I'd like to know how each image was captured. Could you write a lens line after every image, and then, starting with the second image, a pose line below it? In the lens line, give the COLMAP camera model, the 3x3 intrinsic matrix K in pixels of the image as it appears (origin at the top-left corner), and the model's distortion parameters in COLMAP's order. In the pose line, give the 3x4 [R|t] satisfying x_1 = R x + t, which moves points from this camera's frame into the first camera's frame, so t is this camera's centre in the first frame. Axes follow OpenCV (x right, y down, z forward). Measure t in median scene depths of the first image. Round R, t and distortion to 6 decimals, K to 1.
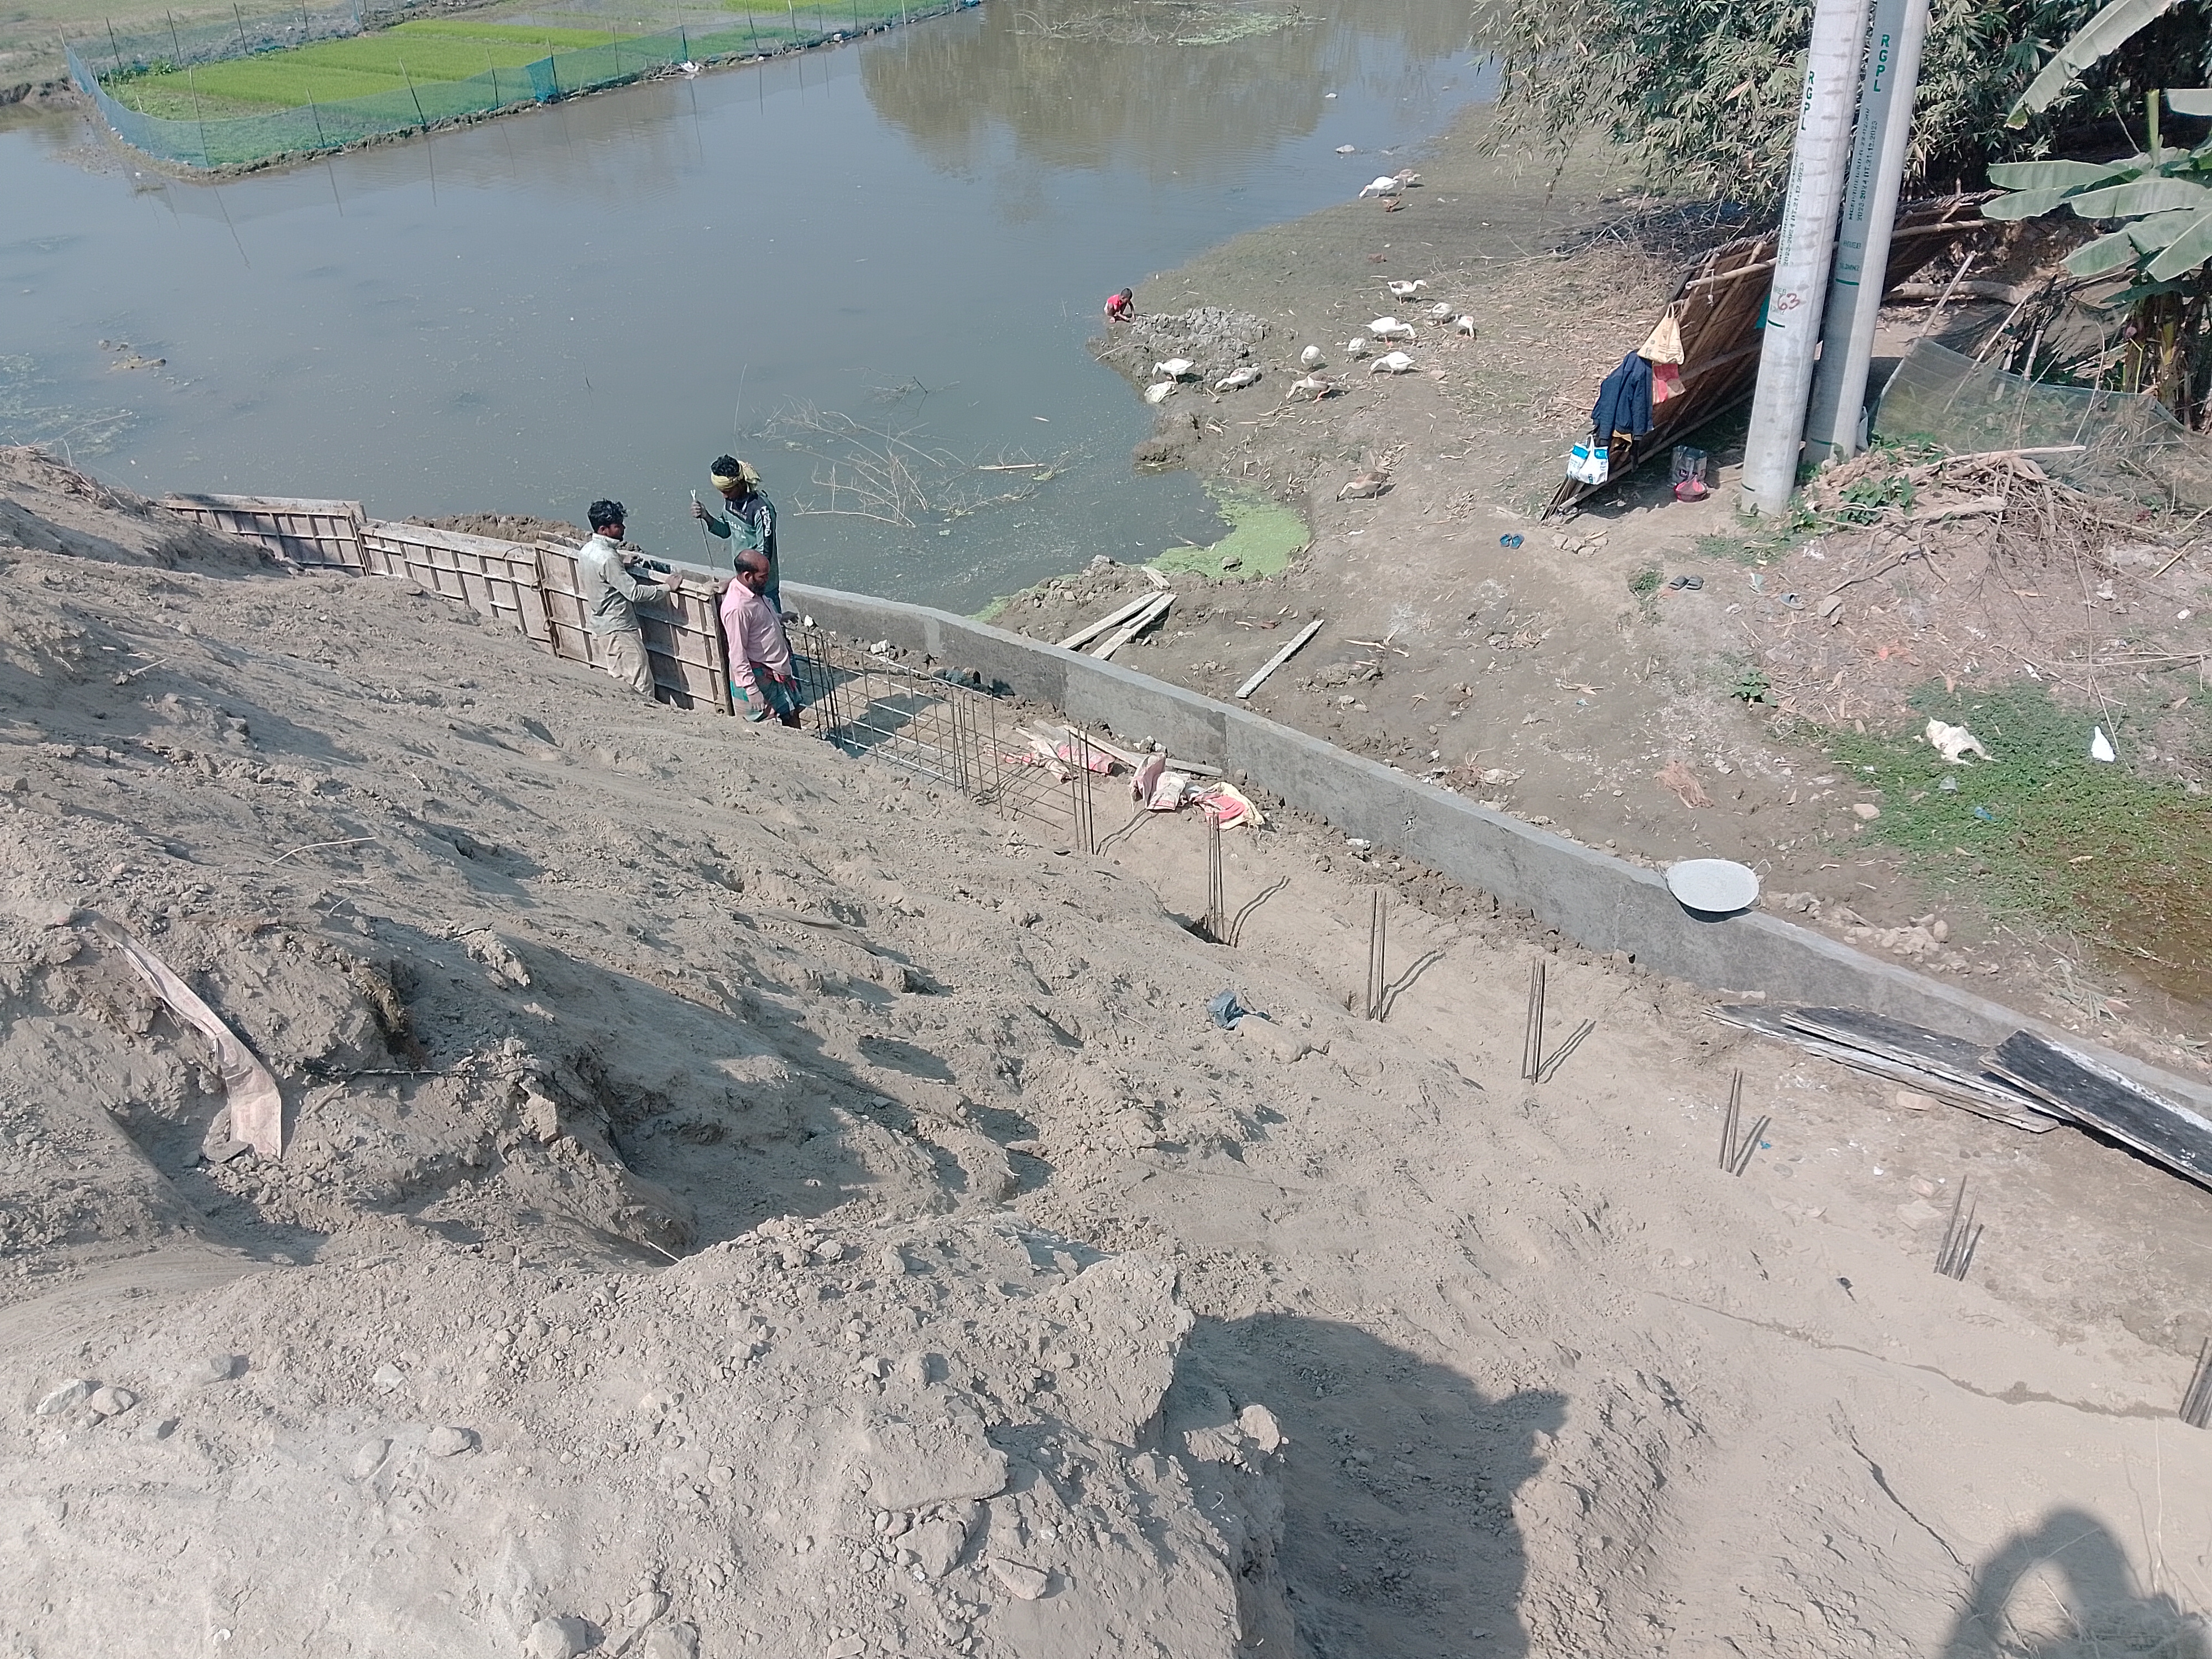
lens RADIAL K [[1726.3, 0, 1123.7], [0, 1726.3, 811.5], [0, 0, 1]] dist [0.042305, -0.067681]
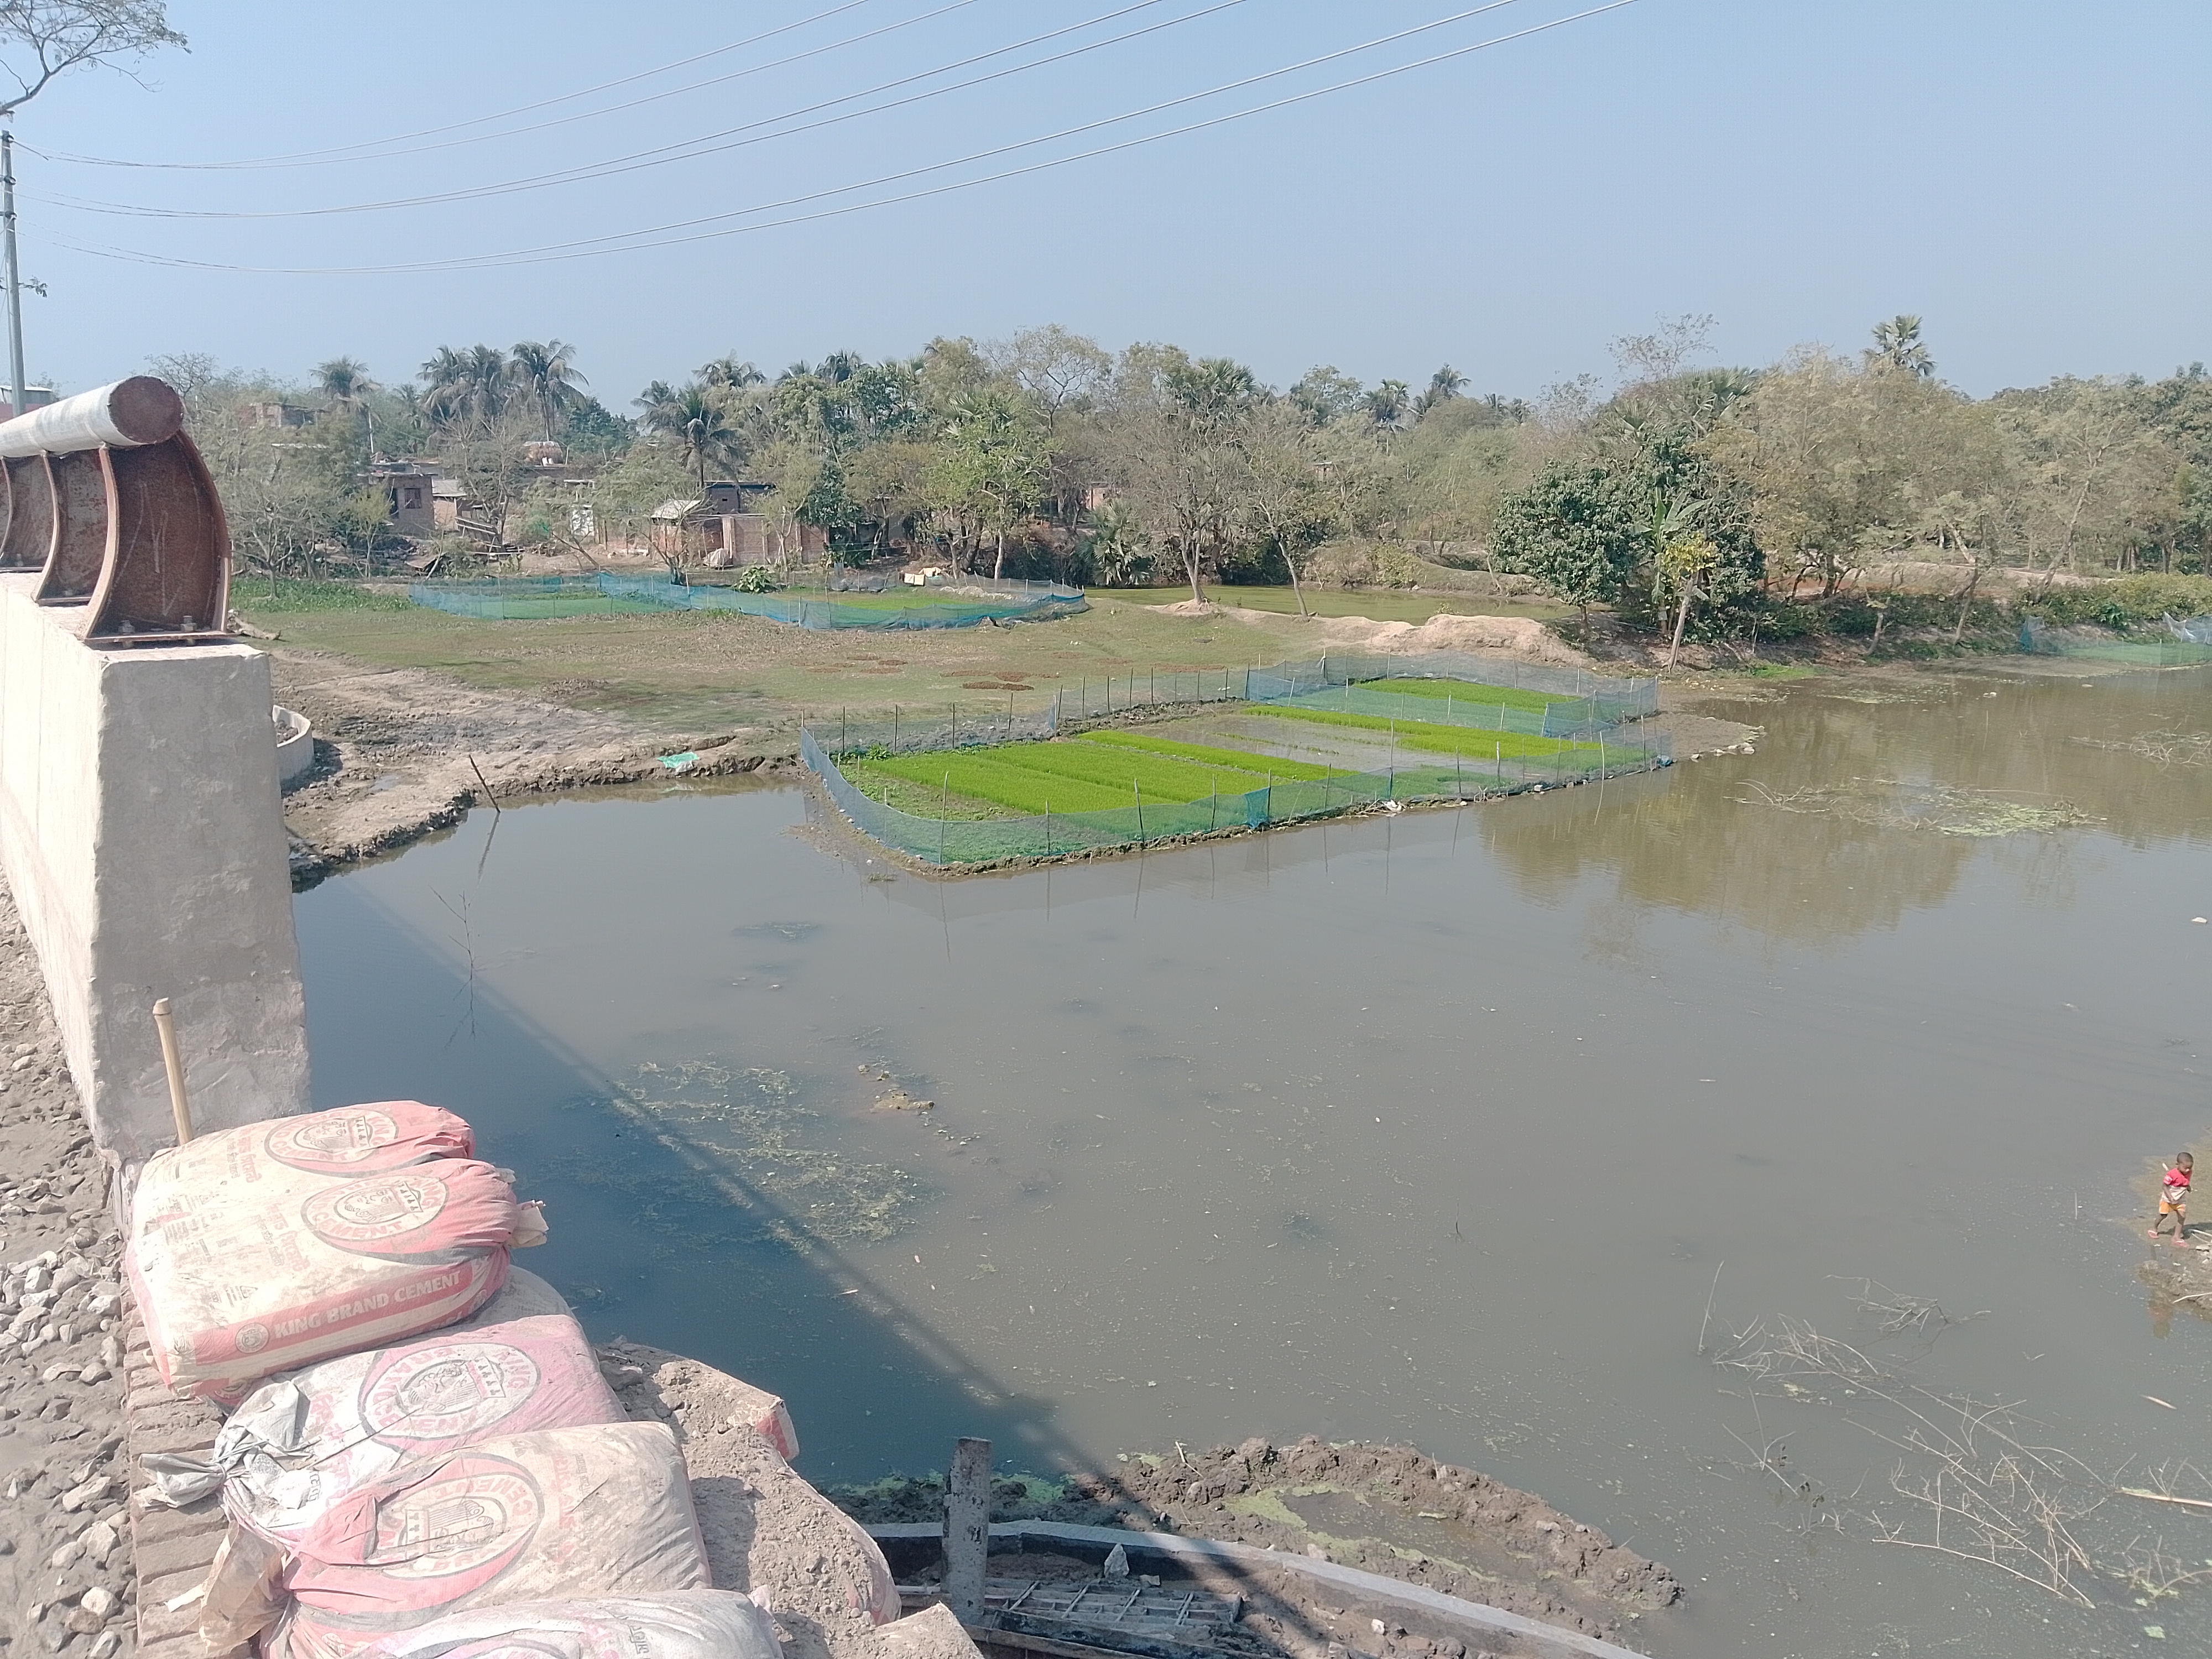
lens RADIAL K [[1726.3, 0, 1119.1], [0, 1726.3, 821.3], [0, 0, 1]] dist [0.042305, -0.067681]
pose [[0.959630, 0.098898, -0.263306, -0.143287], [-0.188359, 0.921191, -0.340483, -0.065247], [0.208883, 0.376333, 0.902630, 0.105677]]
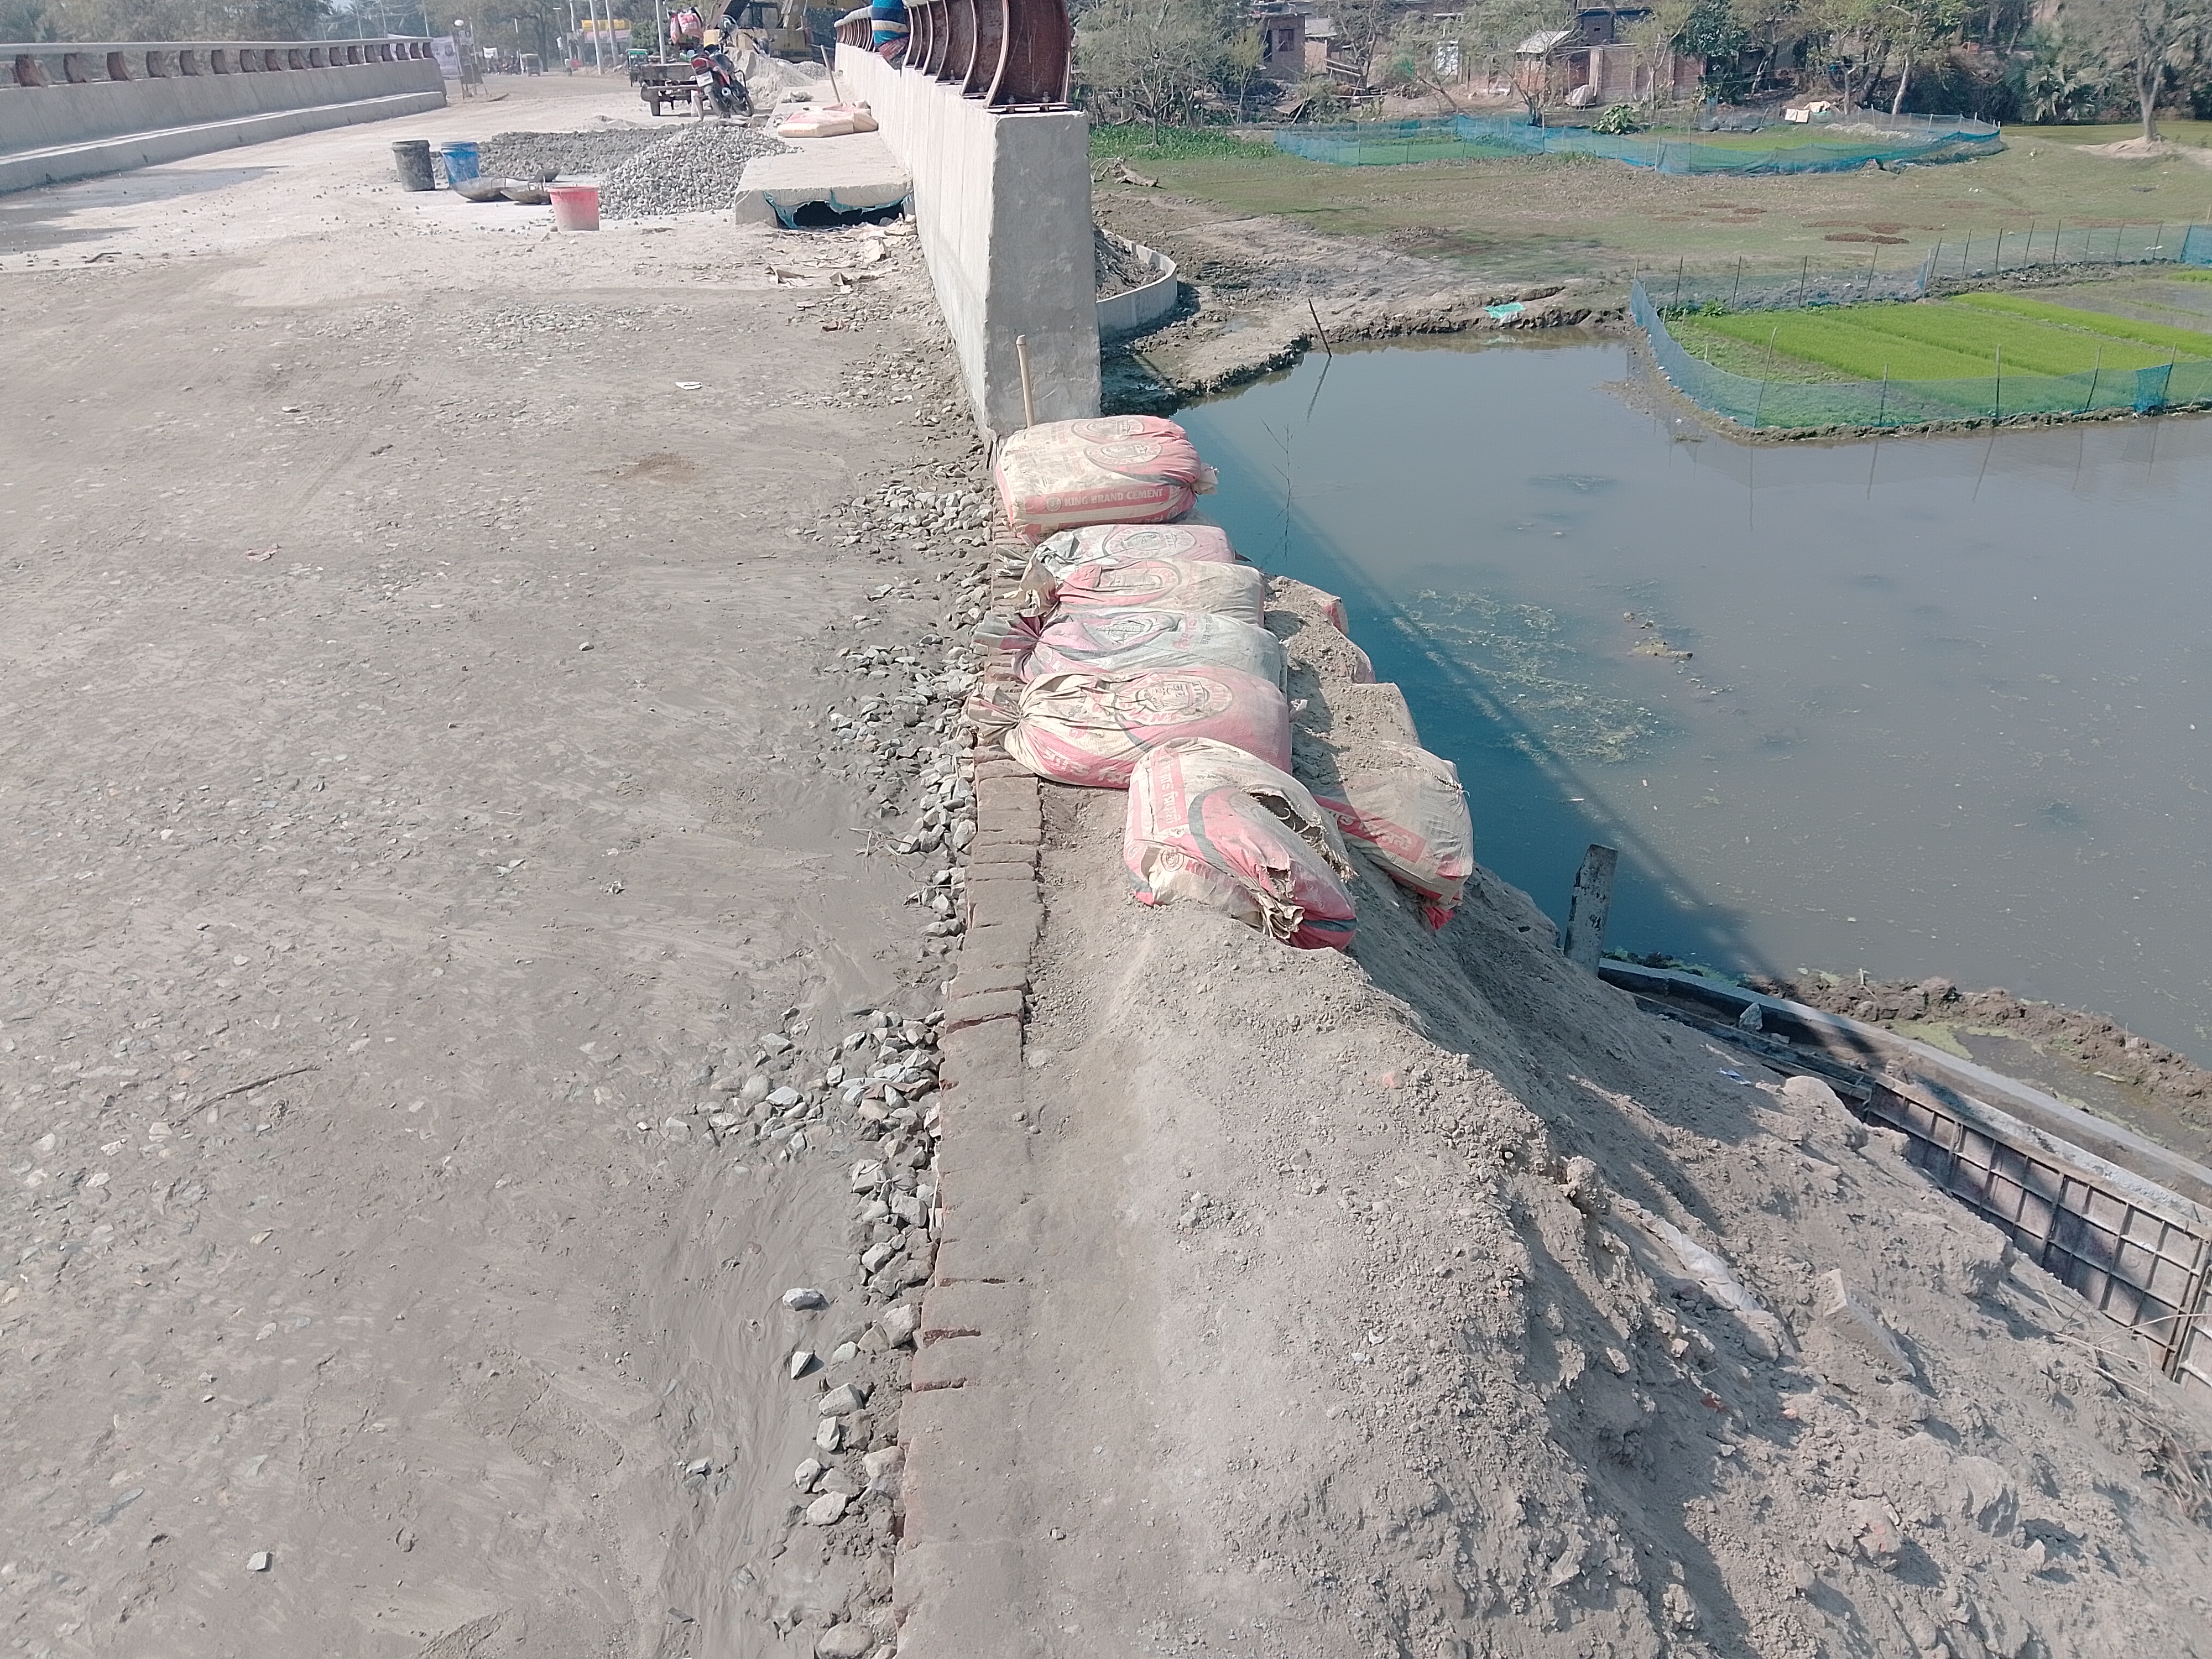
lens RADIAL K [[1726.3, 0, 1115.4], [0, 1726.3, 817.1], [0, 0, 1]] dist [0.042305, -0.067681]
pose [[0.730401, 0.300800, -0.613216, -0.113705], [-0.369602, 0.929061, 0.015499, -0.050079], [0.574377, 0.215325, 0.789763, 0.083216]]
